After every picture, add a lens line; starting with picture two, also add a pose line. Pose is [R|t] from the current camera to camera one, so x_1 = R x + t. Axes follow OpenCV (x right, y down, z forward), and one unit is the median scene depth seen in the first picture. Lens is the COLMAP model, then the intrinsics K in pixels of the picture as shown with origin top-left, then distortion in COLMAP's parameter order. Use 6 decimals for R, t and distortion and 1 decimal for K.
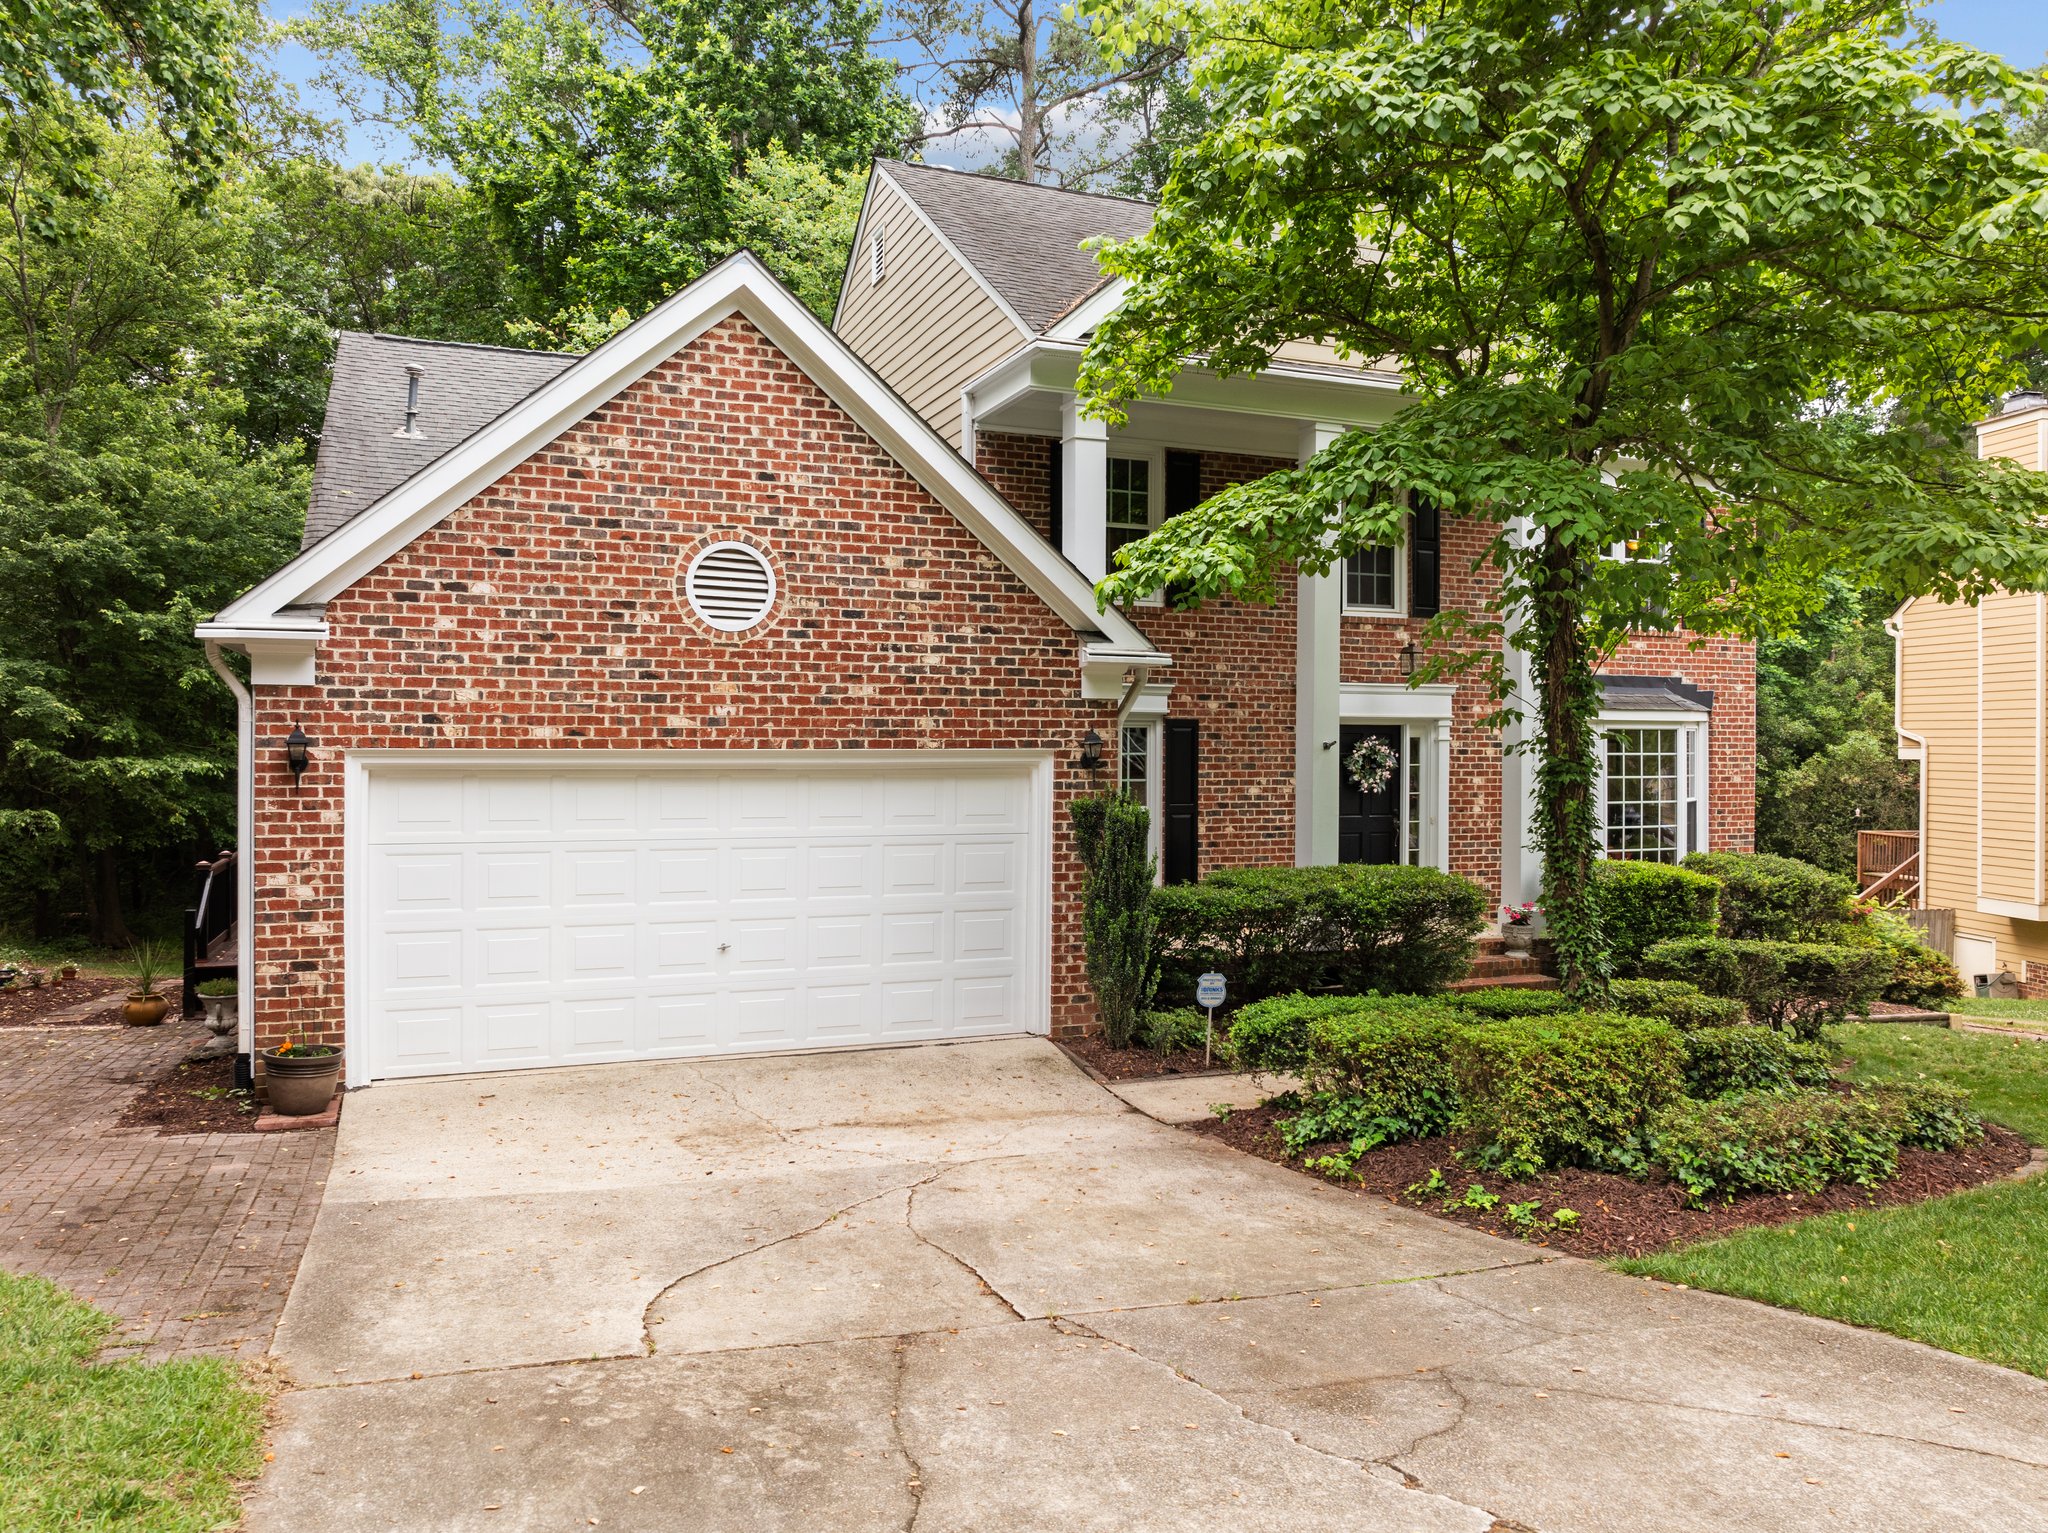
lens RADIAL K [[1462.6, 0, 1031.0], [0, 1462.6, 748.6], [0, 0, 1]] dist [-0.026571, -0.008522]
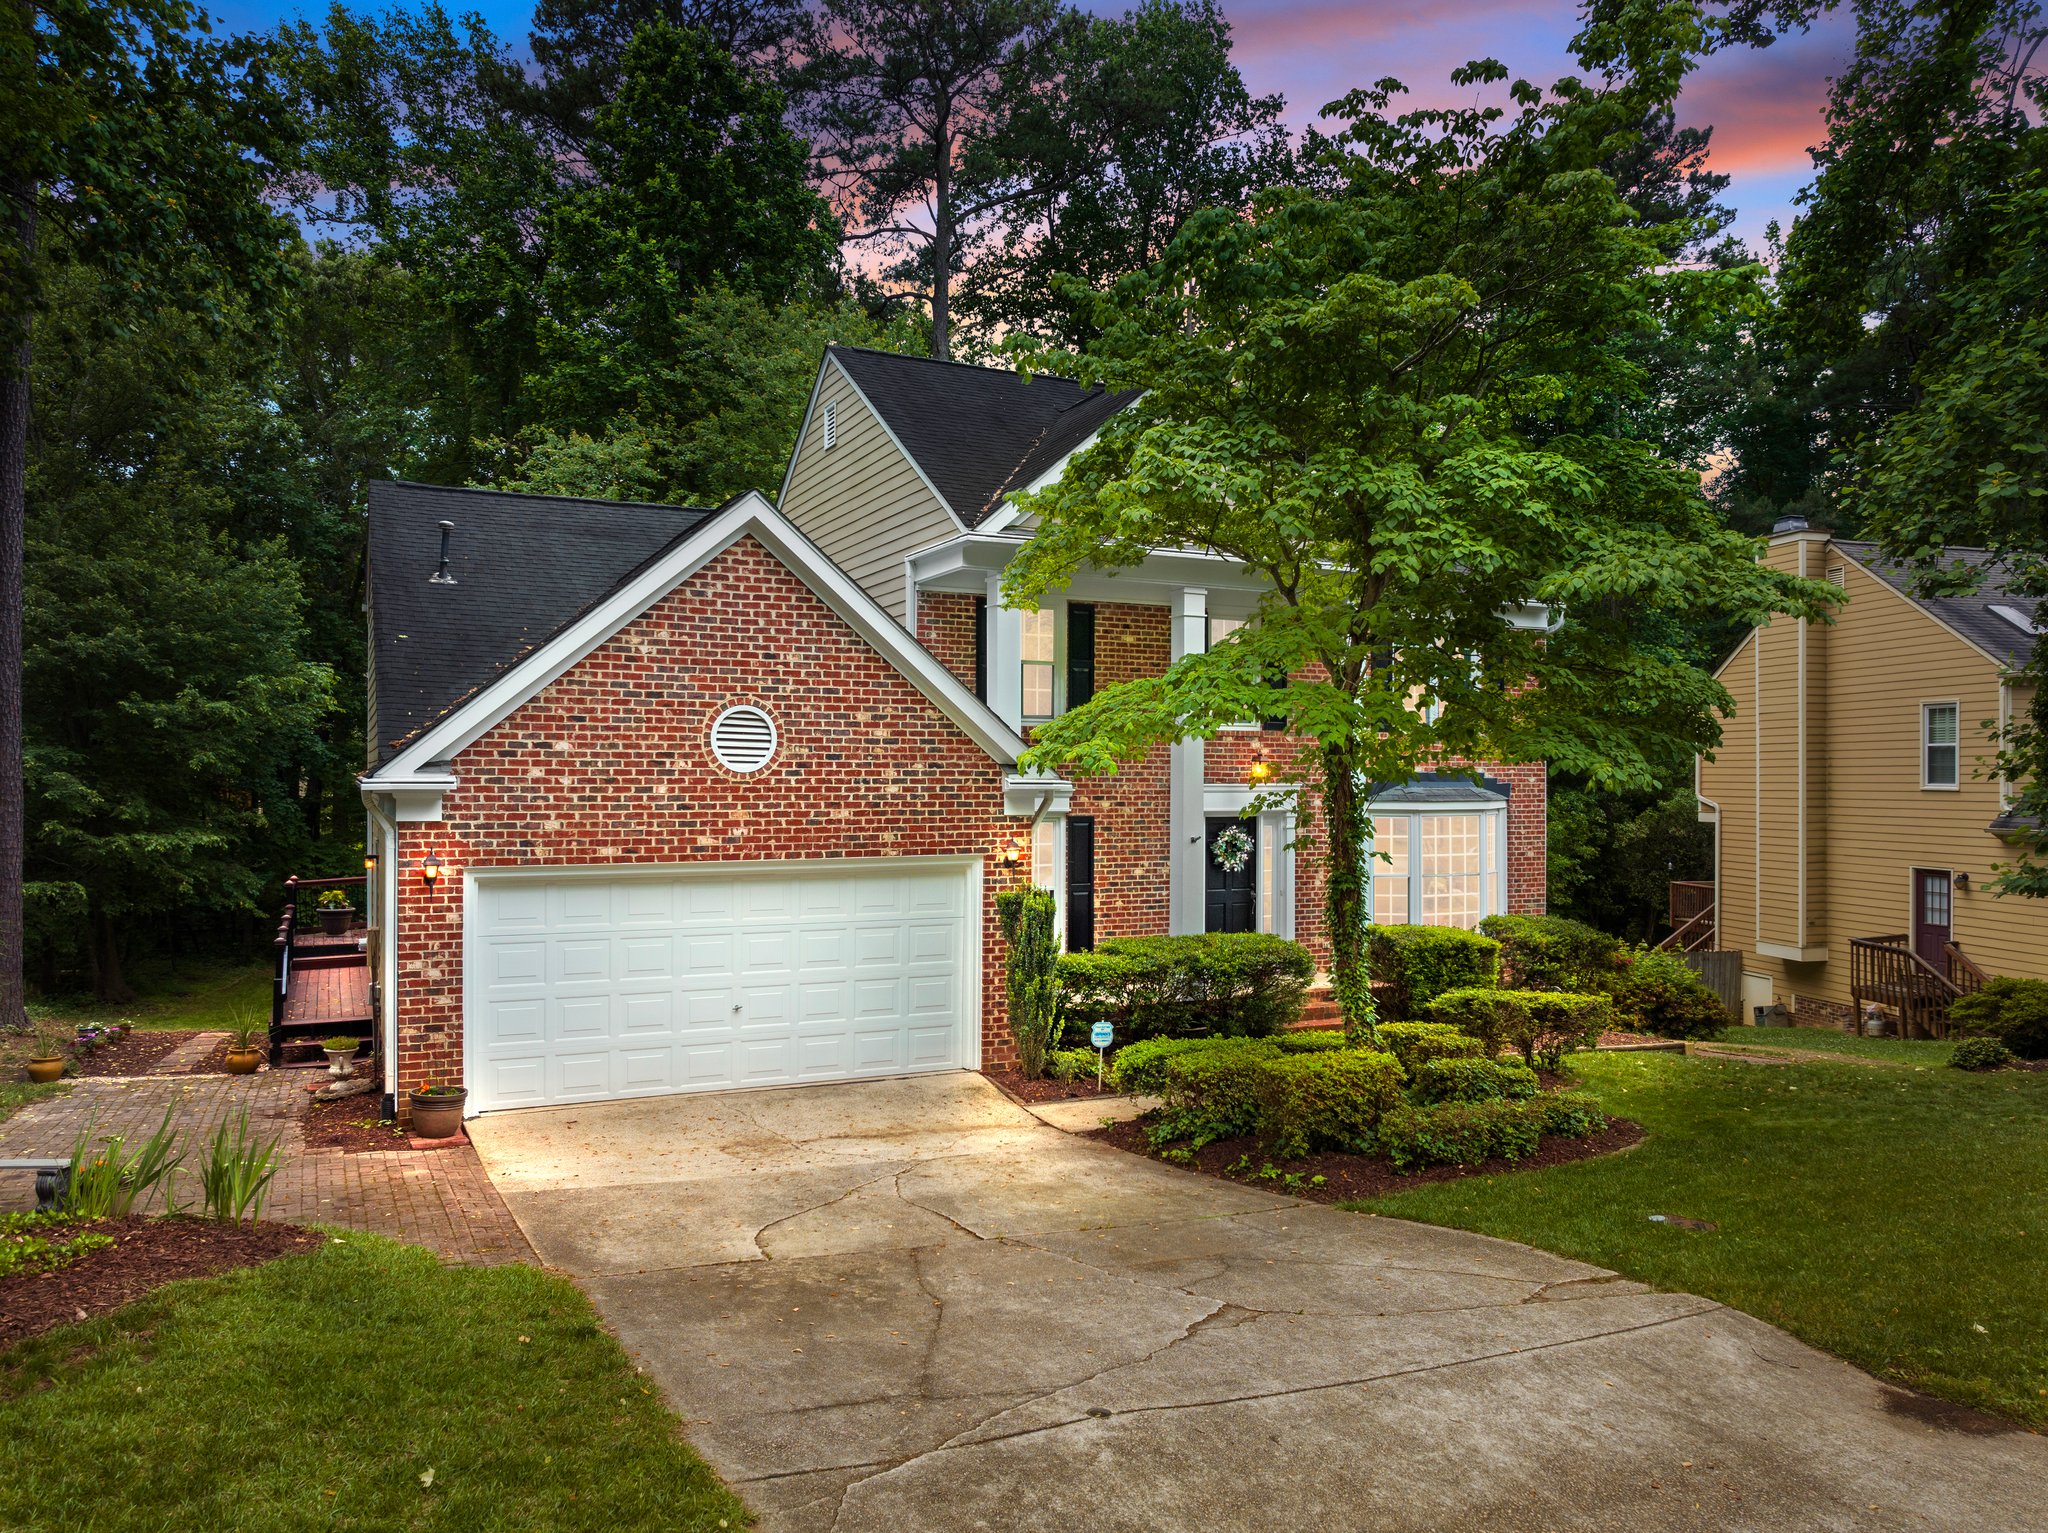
lens RADIAL K [[1460.9, 0, 1033.1], [0, 1460.9, 768.8], [0, 0, 1]] dist [-0.005854, -0.066948]
pose [[0.997788, -0.002336, 0.066442, -0.029857], [0.002964, 0.999952, -0.009348, -0.070612], [-0.066417, 0.009524, 0.997747, -0.356748]]
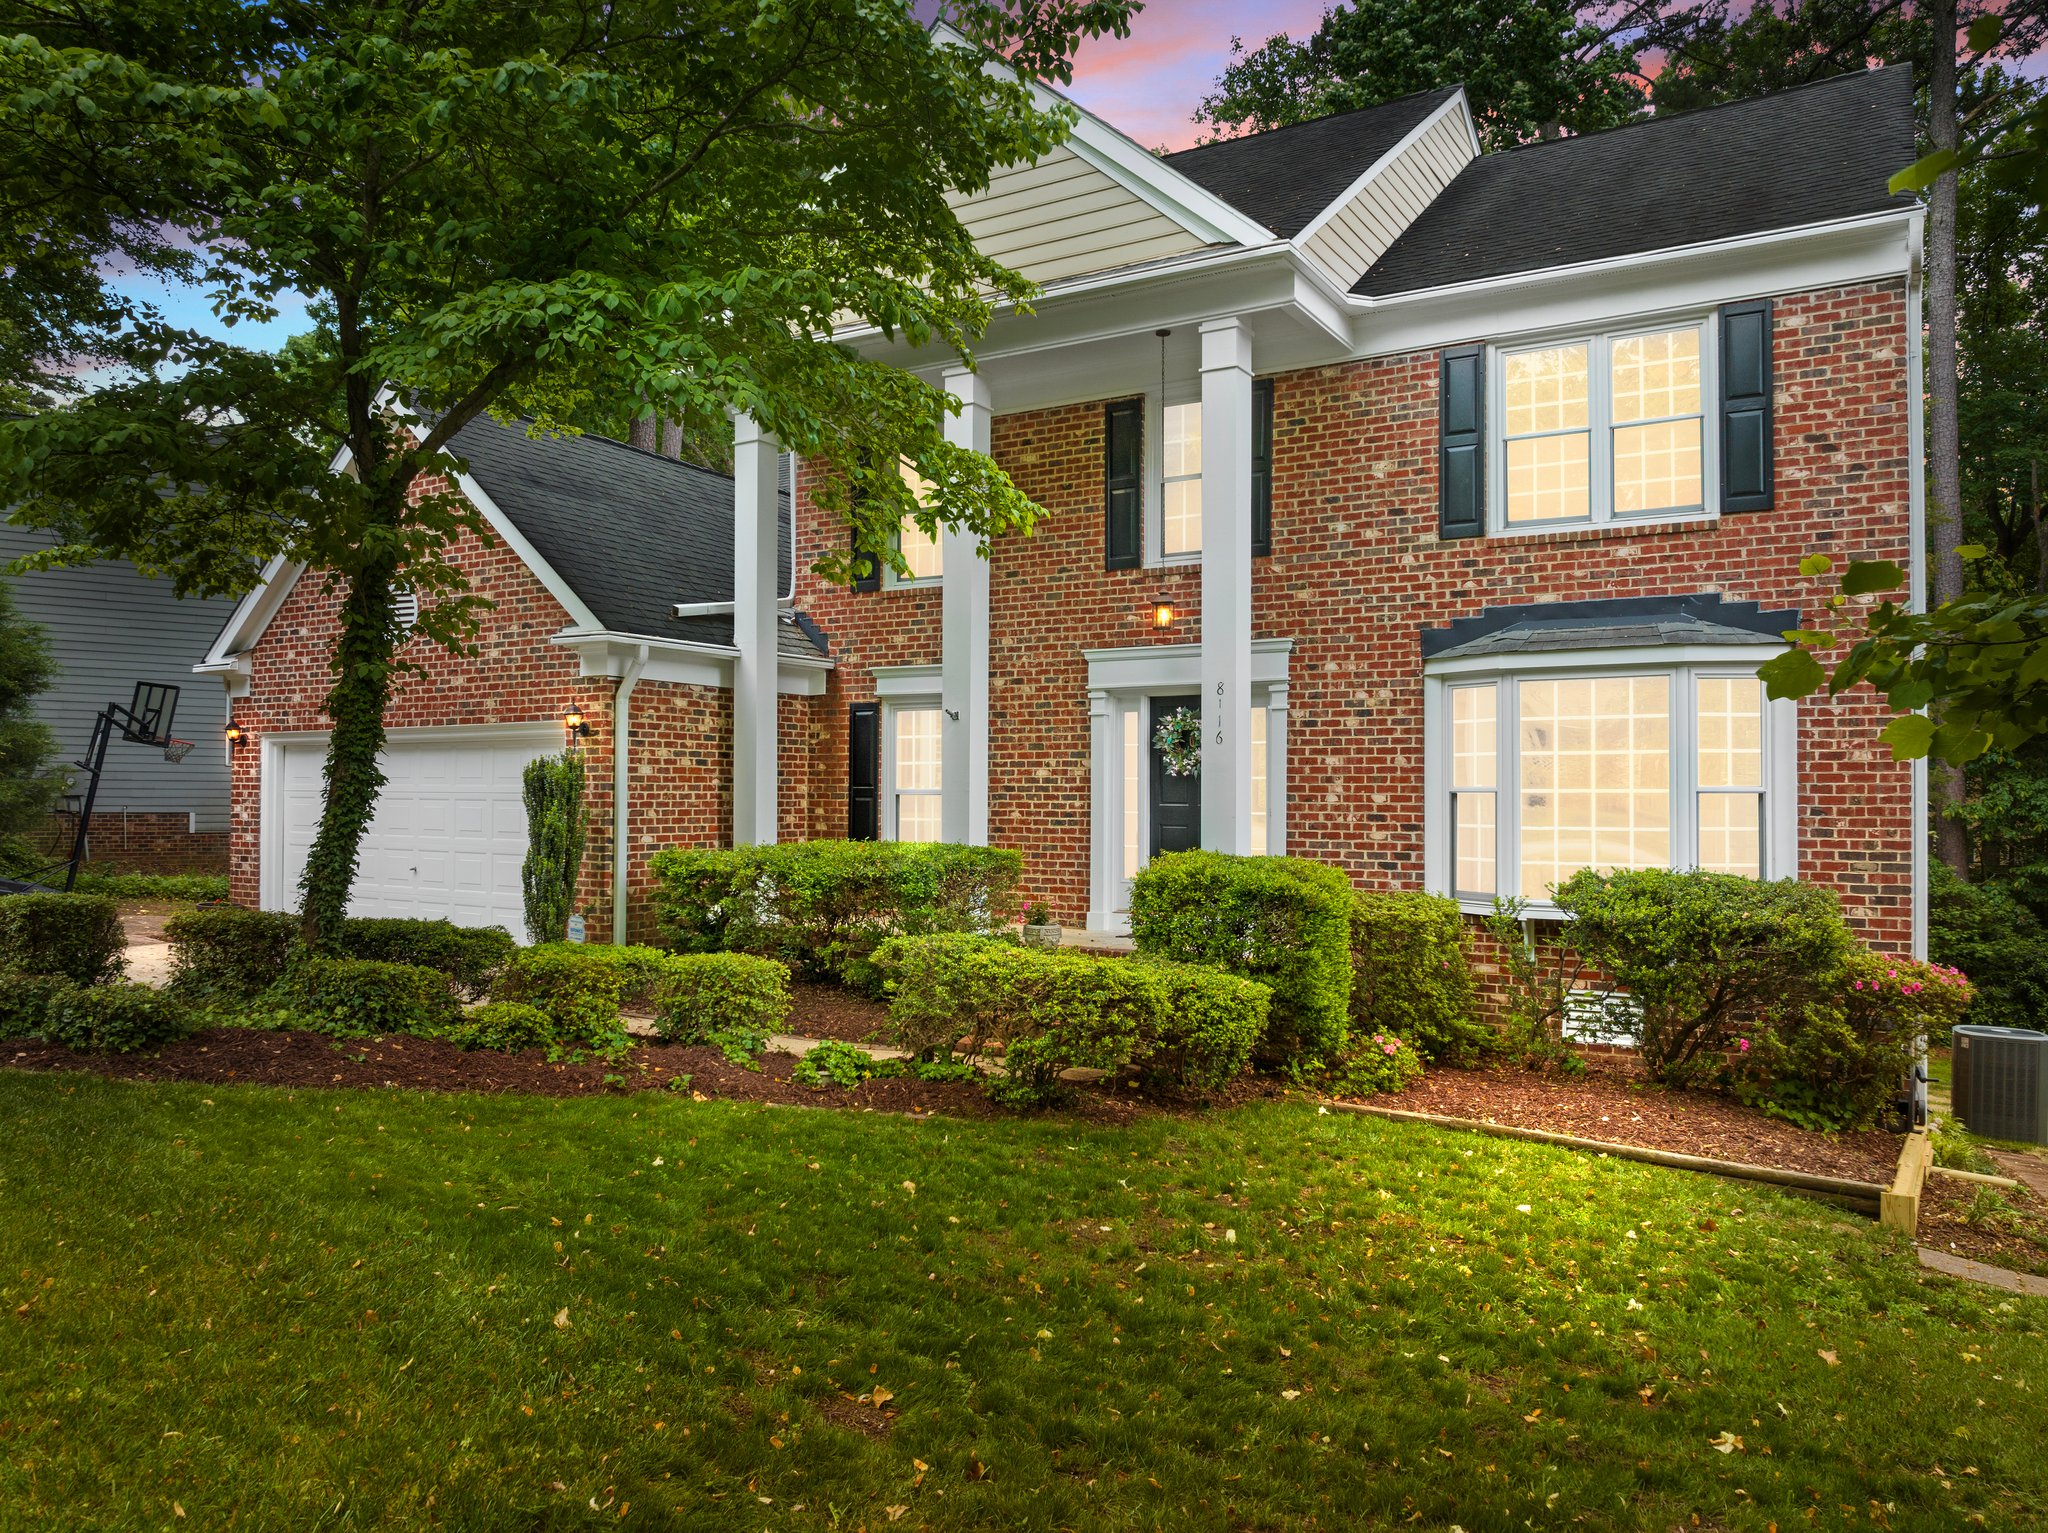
lens RADIAL K [[1426.5, 0, 1024.0], [0, 1426.5, 766.5], [0, 0, 1]] dist [-0.032661, -0.001086]
pose [[0.589012, -0.020120, -0.807874, 1.275976], [-0.006944, 0.999527, -0.029955, 0.075916], [0.808095, 0.023254, 0.588593, 0.685660]]
